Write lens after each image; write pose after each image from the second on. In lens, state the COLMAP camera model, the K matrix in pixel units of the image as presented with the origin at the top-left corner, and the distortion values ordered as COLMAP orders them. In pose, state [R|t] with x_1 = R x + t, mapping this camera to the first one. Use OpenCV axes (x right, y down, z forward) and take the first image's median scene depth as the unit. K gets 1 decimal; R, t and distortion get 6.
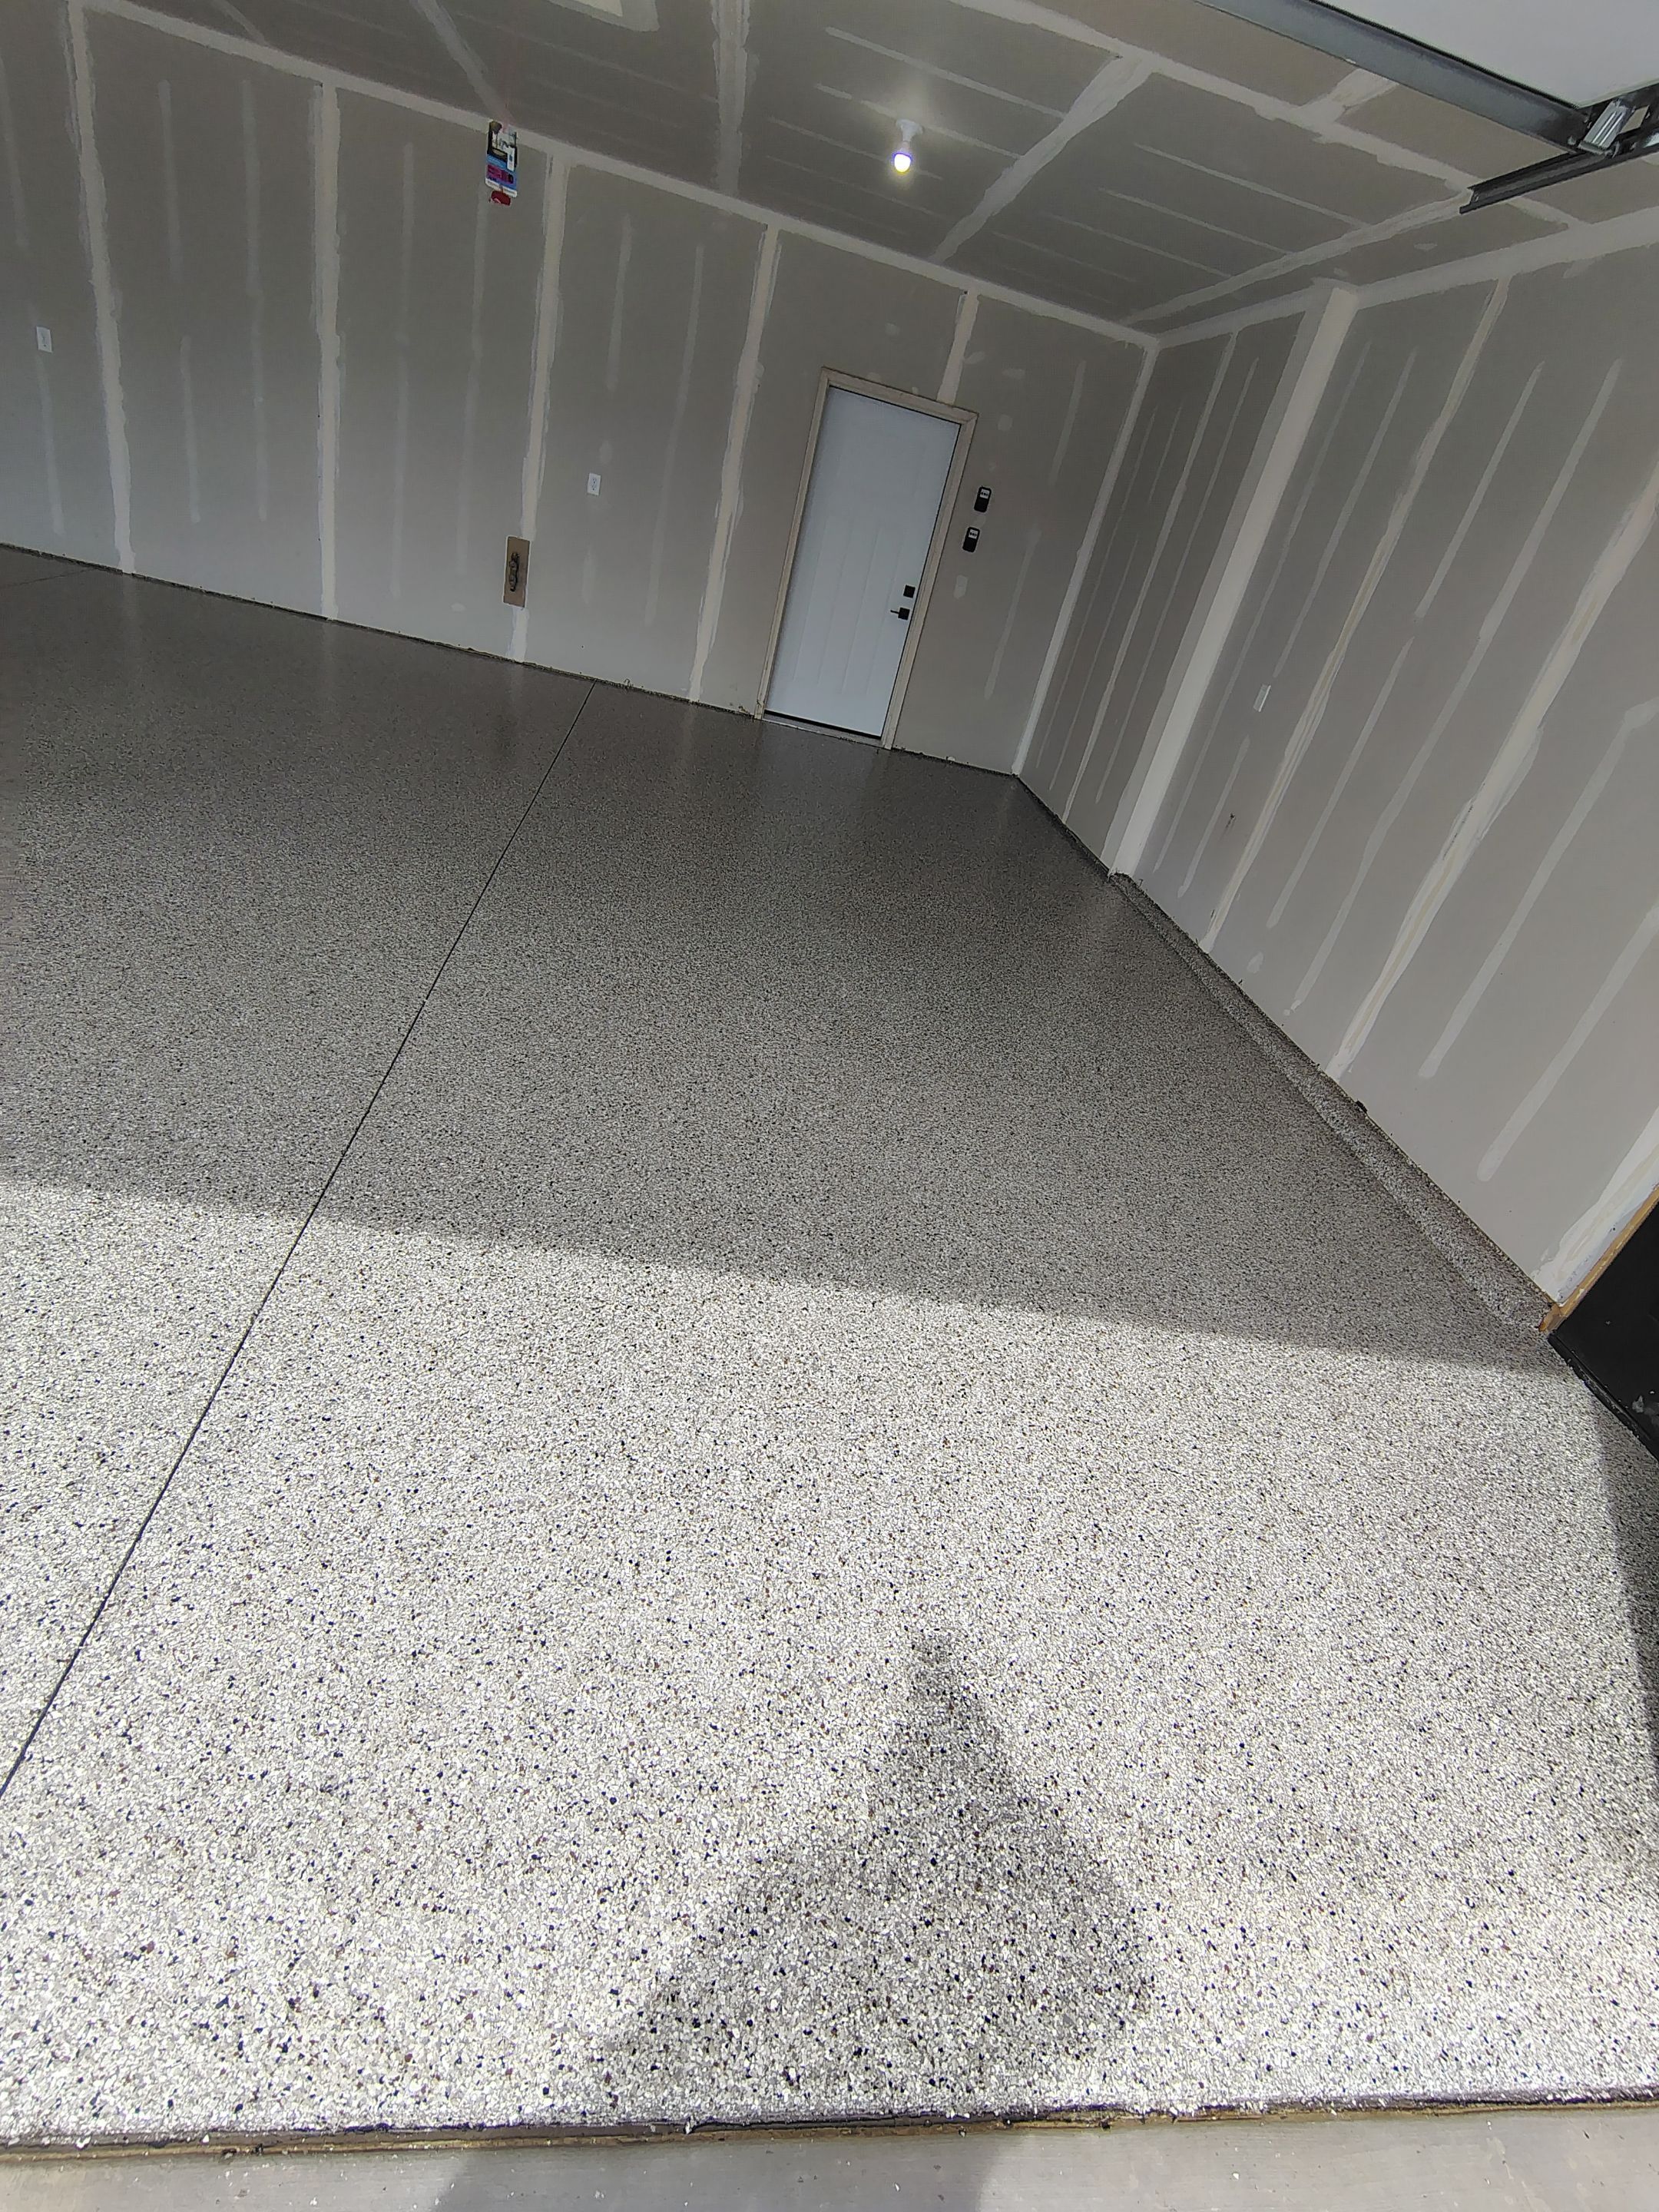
lens RADIAL K [[1020.5, 0, 820.3], [0, 1020.5, 1104.4], [0, 0, 1]] dist [-0.010672, 0.004692]
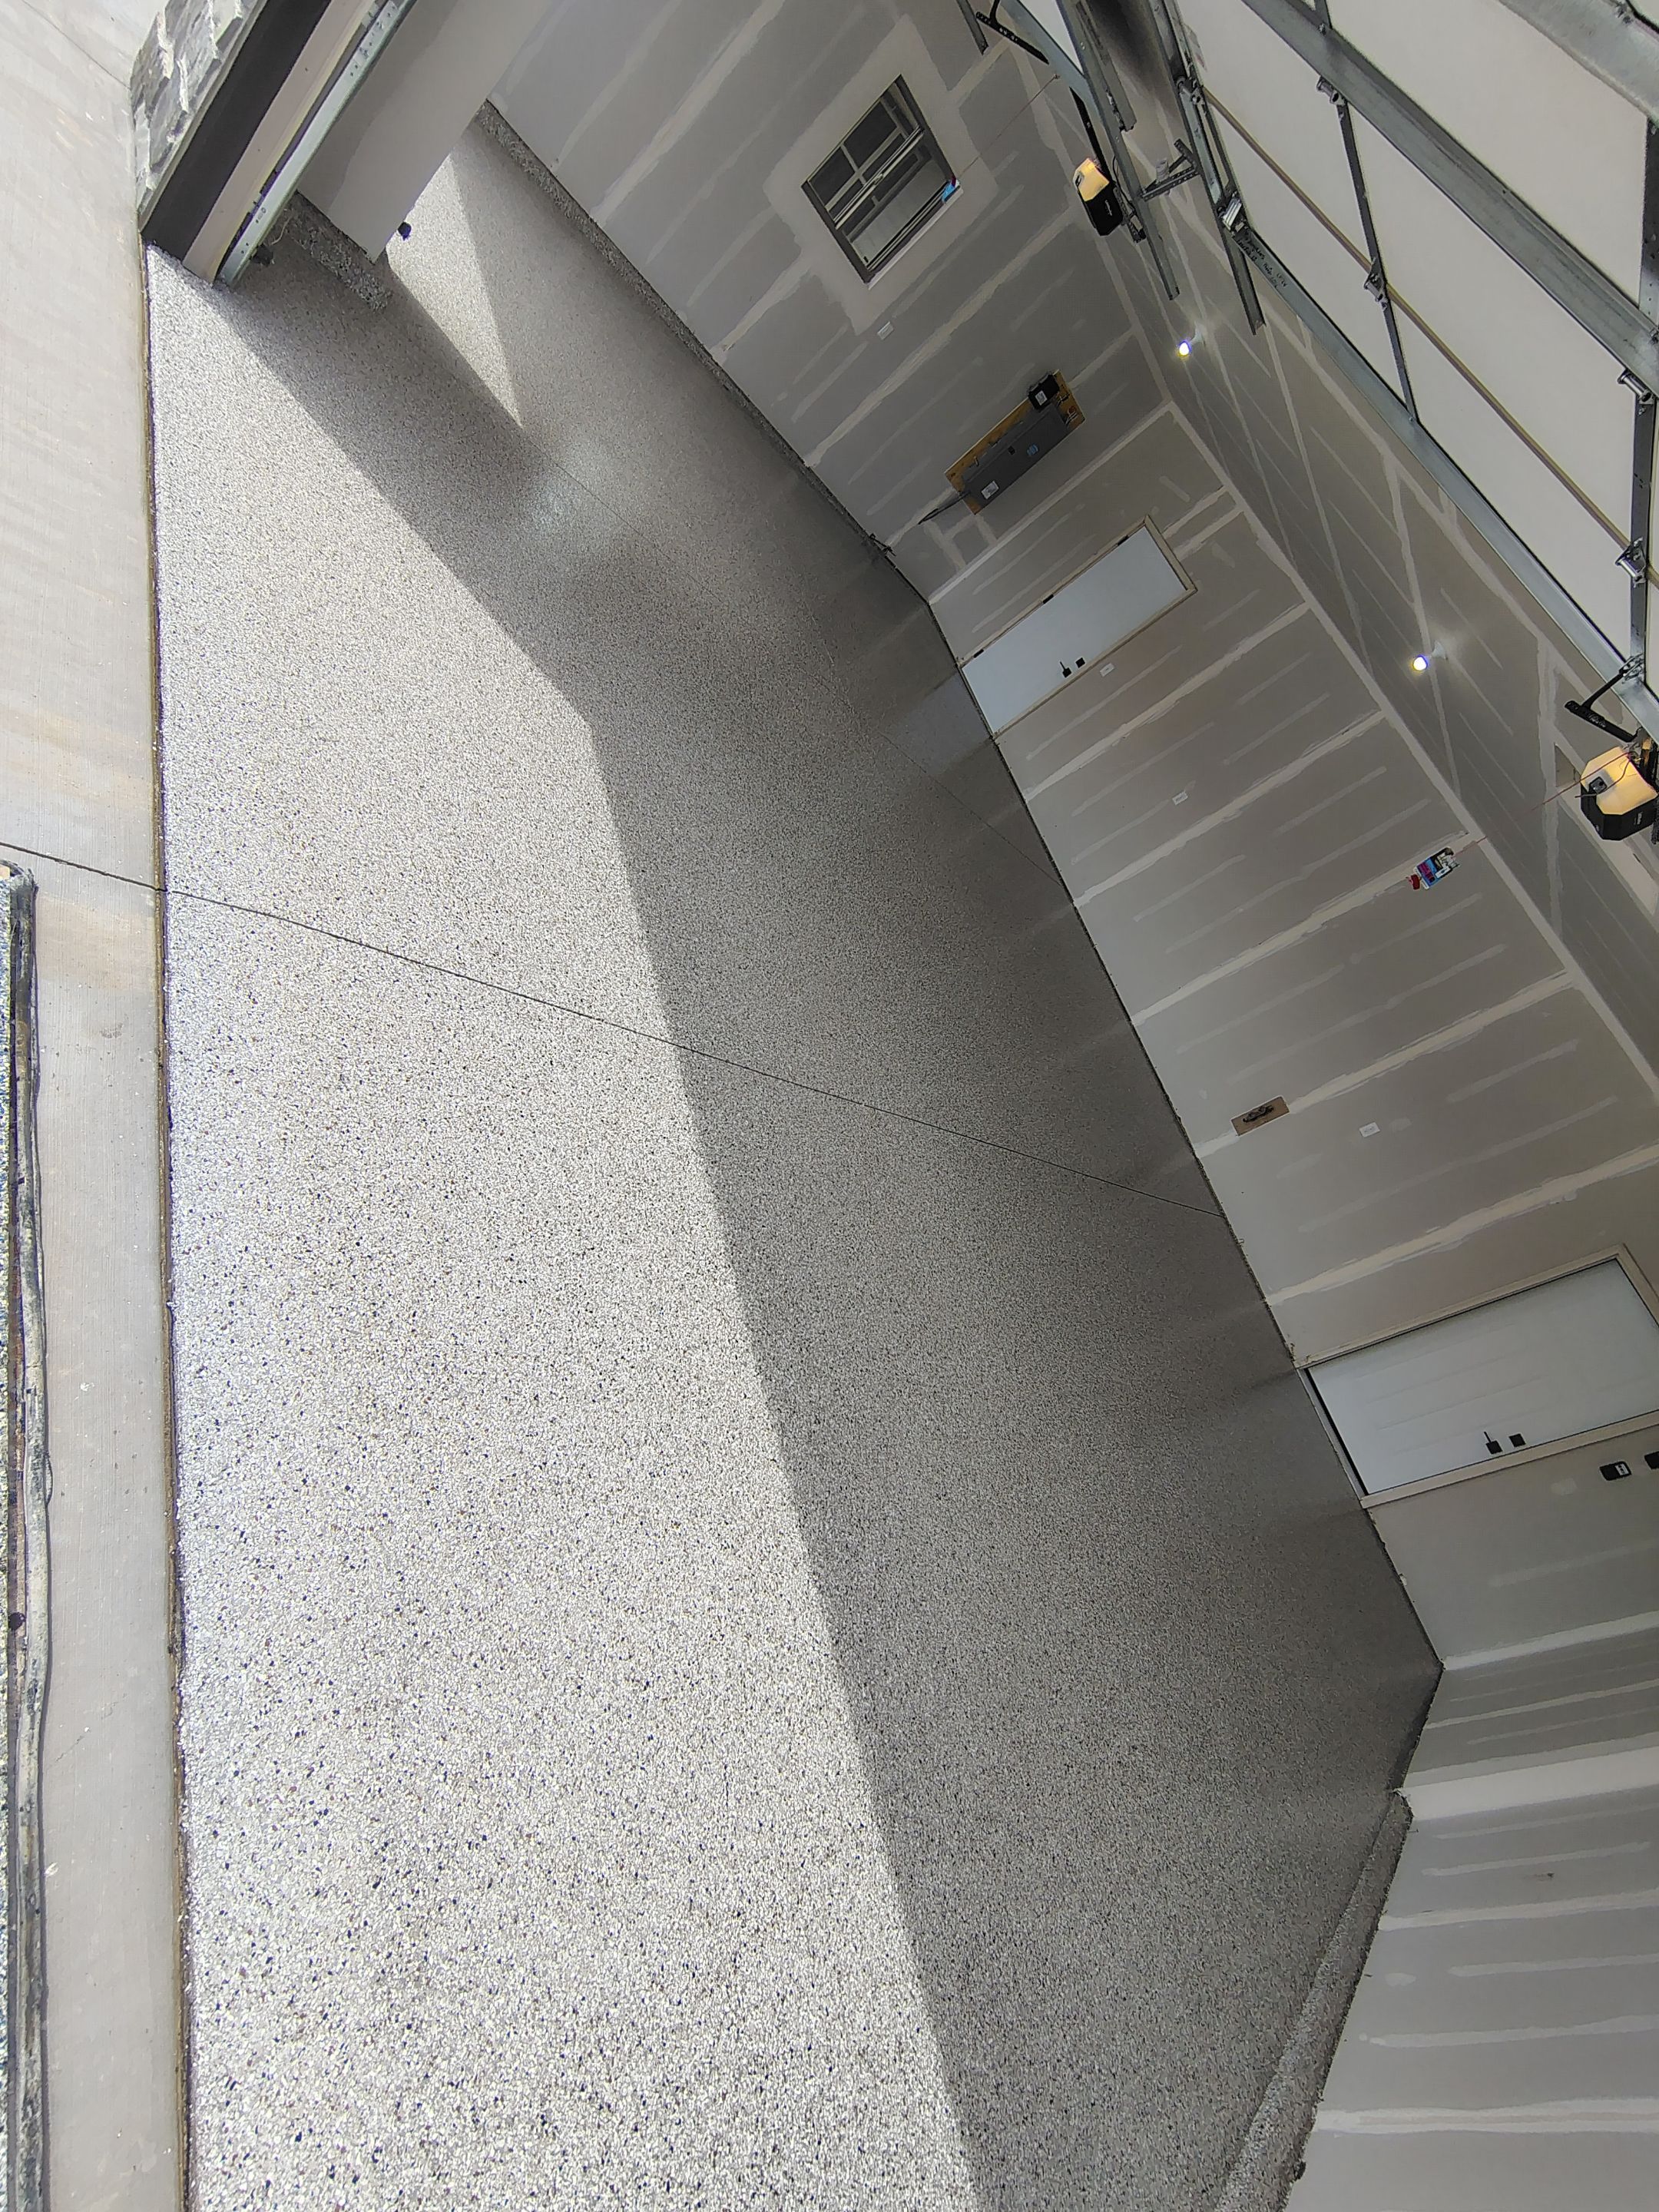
lens RADIAL K [[1034.7, 0, 829.5], [0, 1034.7, 1106.0], [0, 0, 1]] dist [-0.007798, 0.002381]
pose [[0.408070, 0.720216, -0.561042, 0.650888], [-0.899488, 0.422323, -0.112096, 0.163262], [0.156208, 0.550393, 0.820162, -0.152330]]
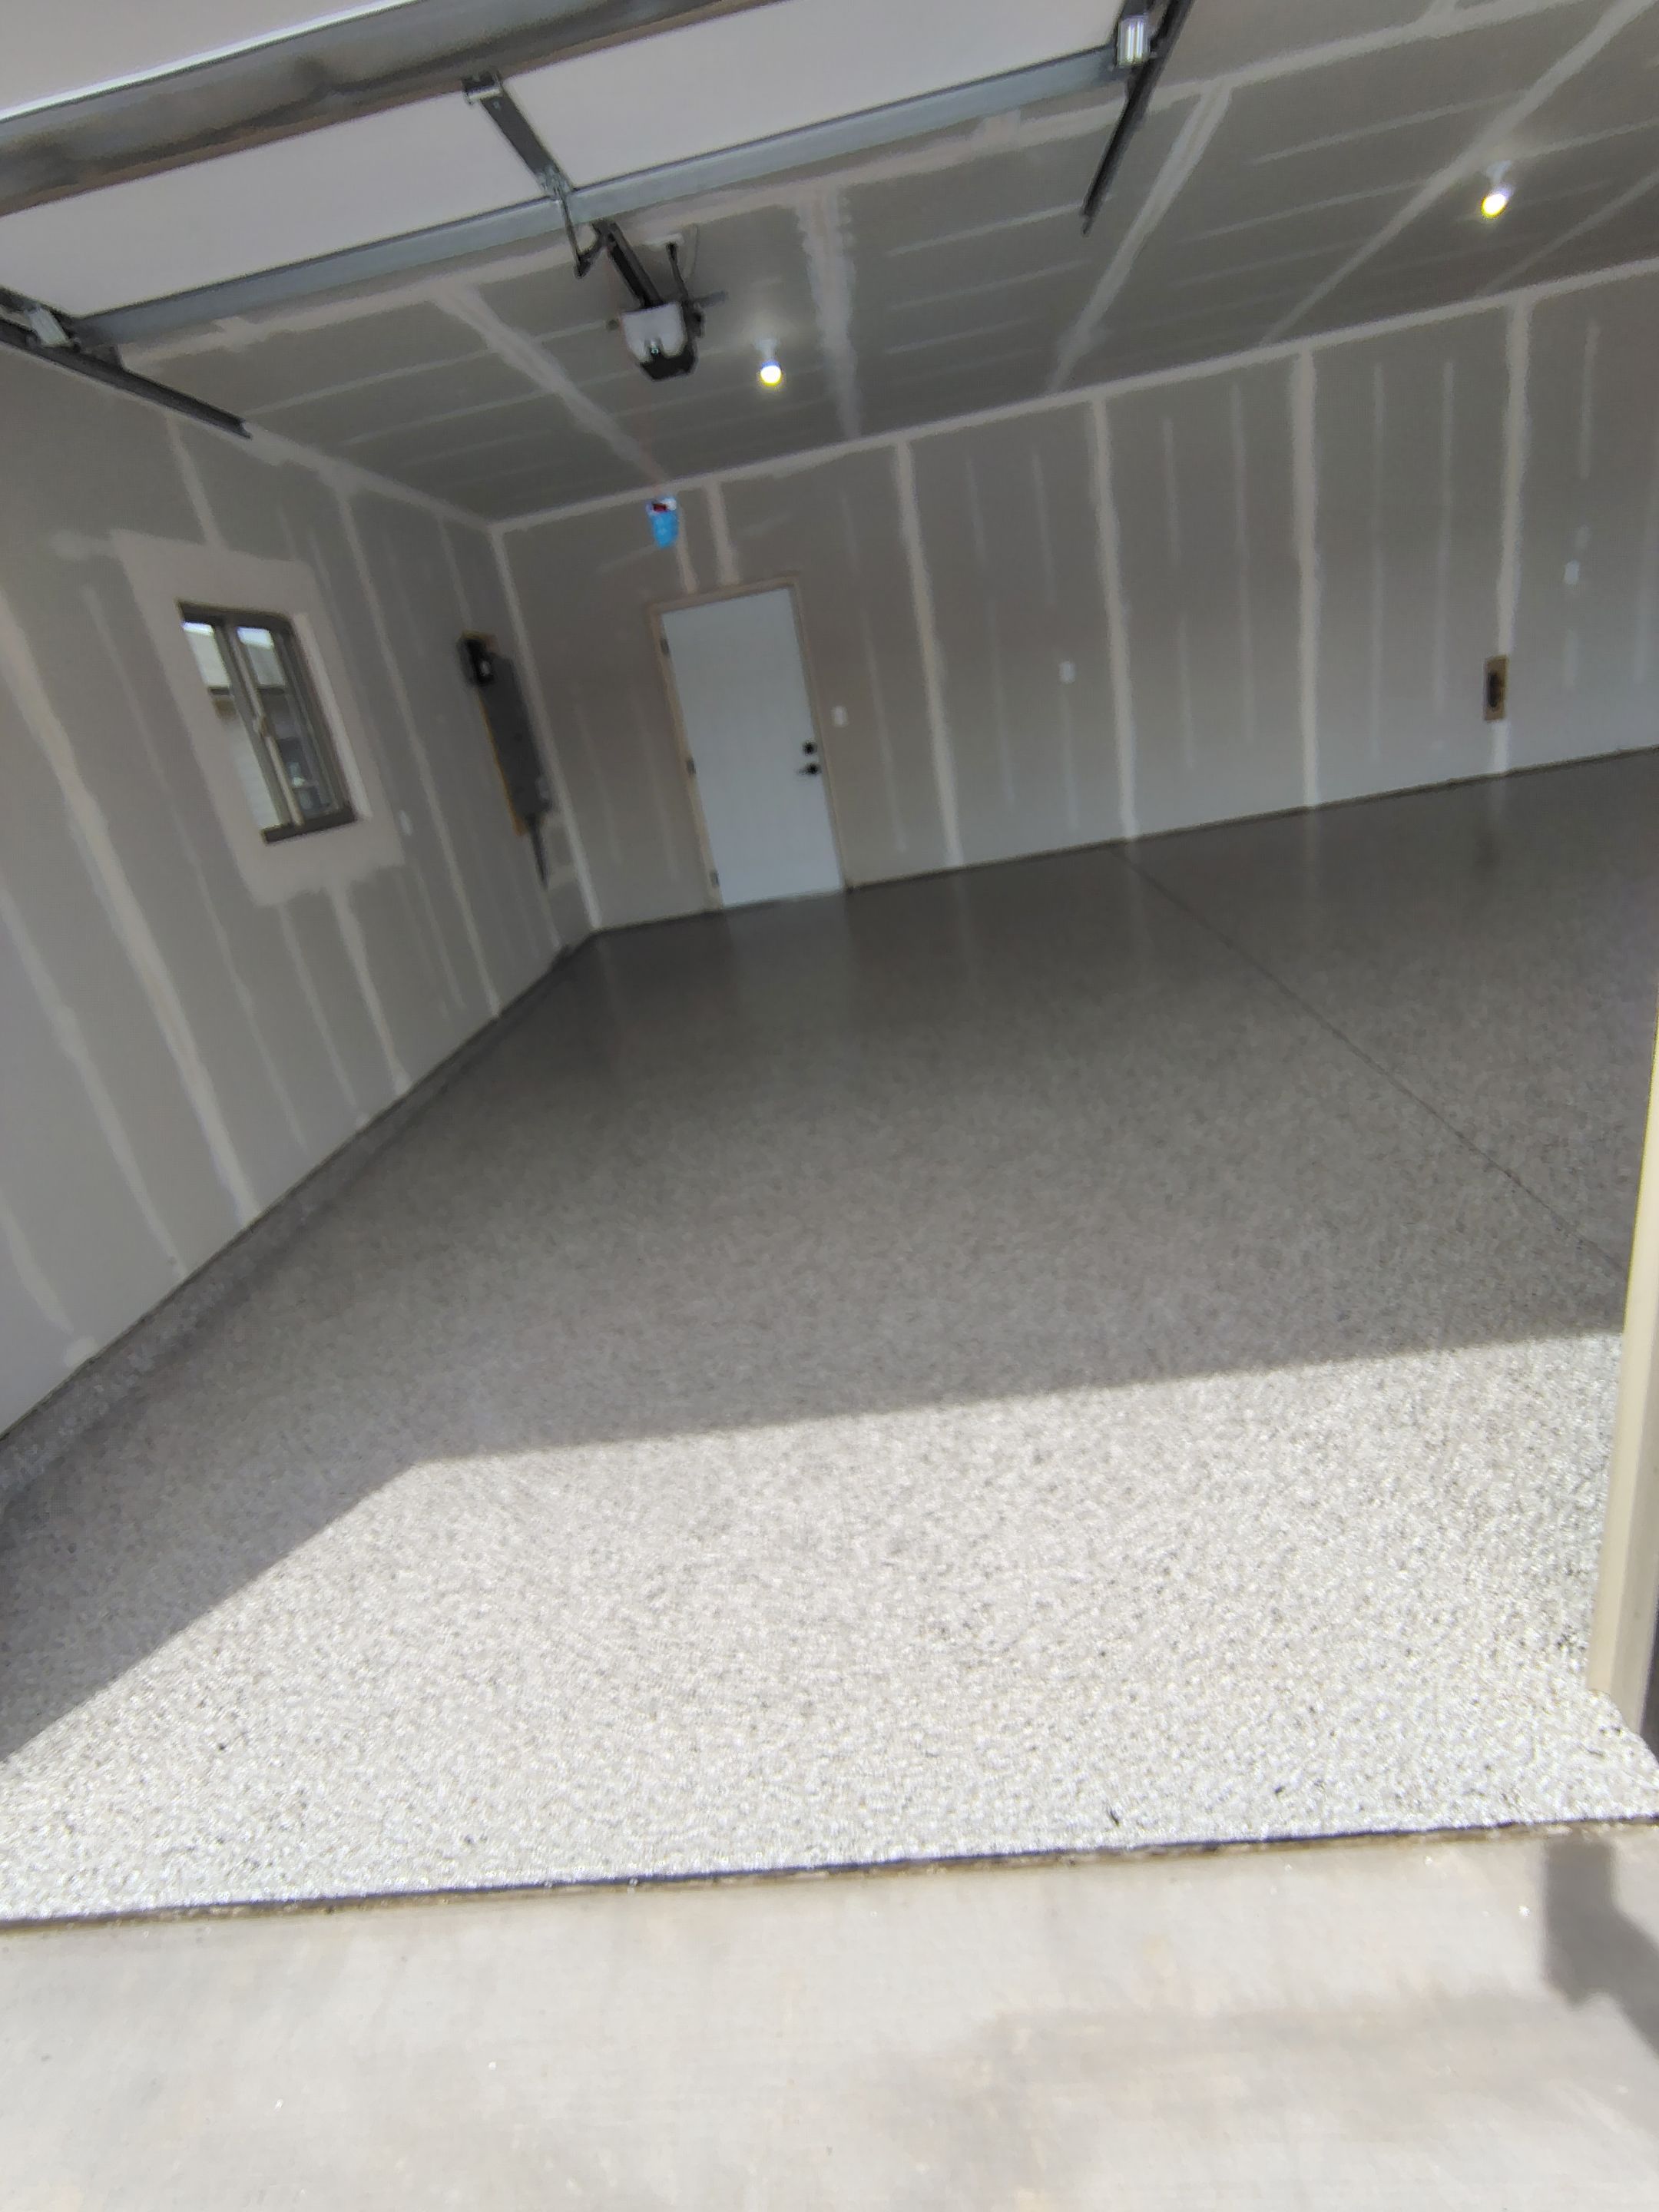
lens RADIAL K [[1062.2, 0, 826.4], [0, 1062.2, 1097.5], [0, 0, 1]] dist [-0.010960, 0.007365]
pose [[0.906304, -0.328641, -0.265724, -3.282378], [0.277121, 0.936823, -0.213464, -0.480840], [0.319089, 0.119825, 0.940119, -0.592086]]
